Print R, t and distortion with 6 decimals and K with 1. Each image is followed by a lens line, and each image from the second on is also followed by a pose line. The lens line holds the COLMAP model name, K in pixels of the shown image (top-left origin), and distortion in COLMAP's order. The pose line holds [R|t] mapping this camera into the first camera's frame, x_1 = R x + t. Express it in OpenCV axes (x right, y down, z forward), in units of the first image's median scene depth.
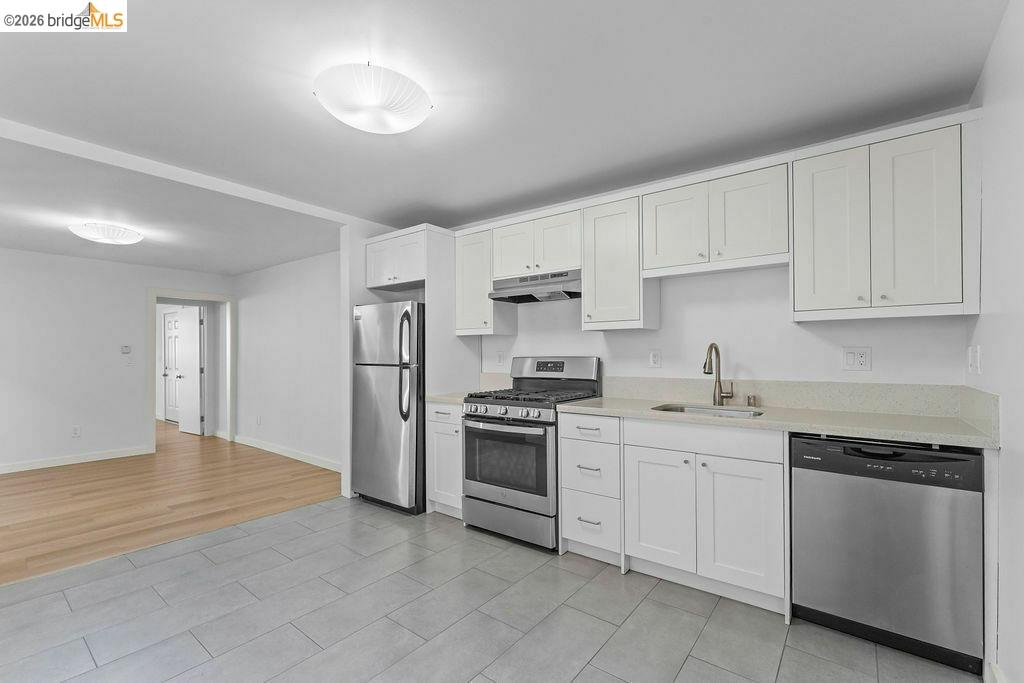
lens RADIAL K [[441.0, 0, 513.3], [0, 441.0, 353.4], [0, 0, 1]] dist [-0.000575, -0.000324]
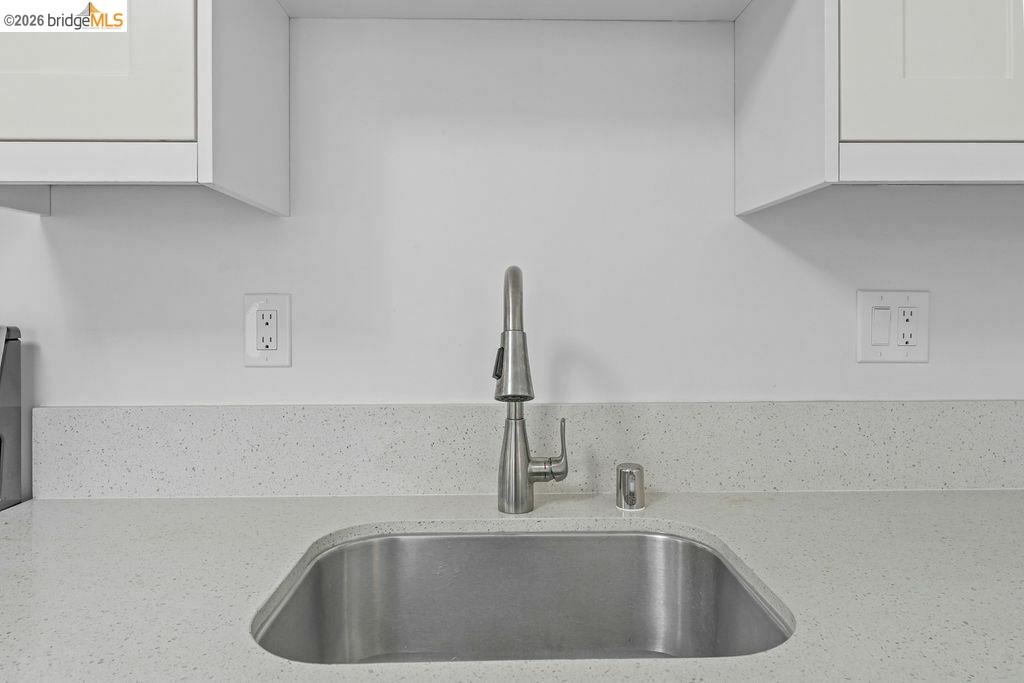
lens RADIAL K [[706.4, 0, 513.2], [0, 706.4, 308.2], [0, 0, 1]] dist [-0.003839, -0.000340]
pose [[0.789680, 0.002436, 0.613514, 0.139319], [-0.001286, 0.999996, -0.002315, 0.000263], [-0.613517, 0.001039, 0.789681, 0.448743]]
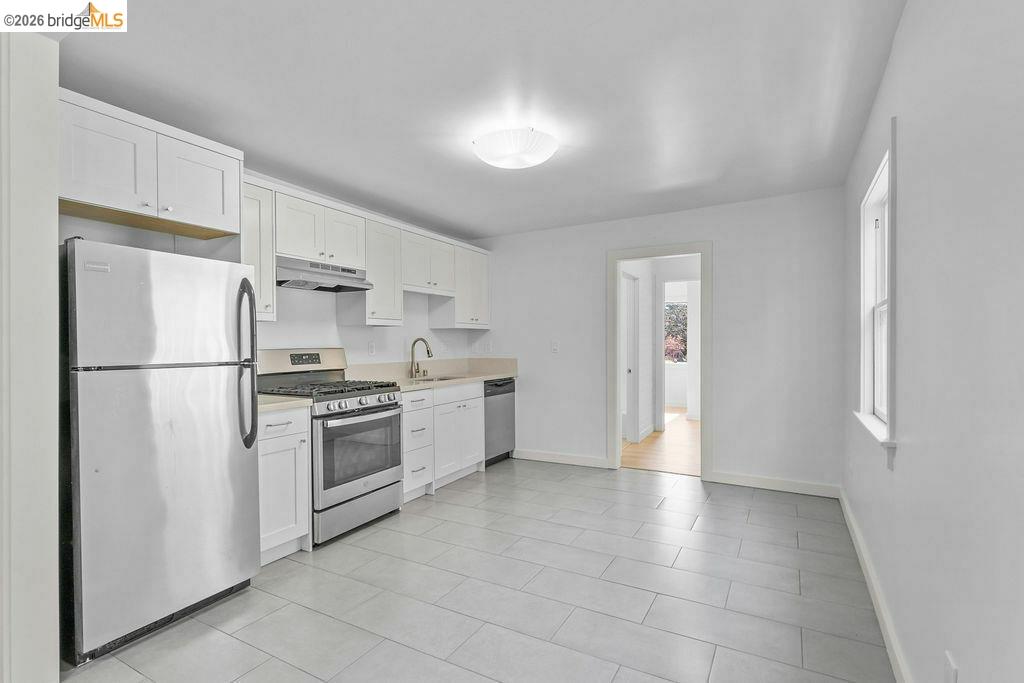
lens RADIAL K [[483.4, 0, 513.3], [0, 483.4, 349.3], [0, 0, 1]] dist [-0.021138, -0.000134]
pose [[-0.148877, -0.005966, 0.988838, -1.045571], [0.007898, 0.999943, 0.007222, 0.005688], [-0.988824, 0.008885, -0.148822, 0.742161]]
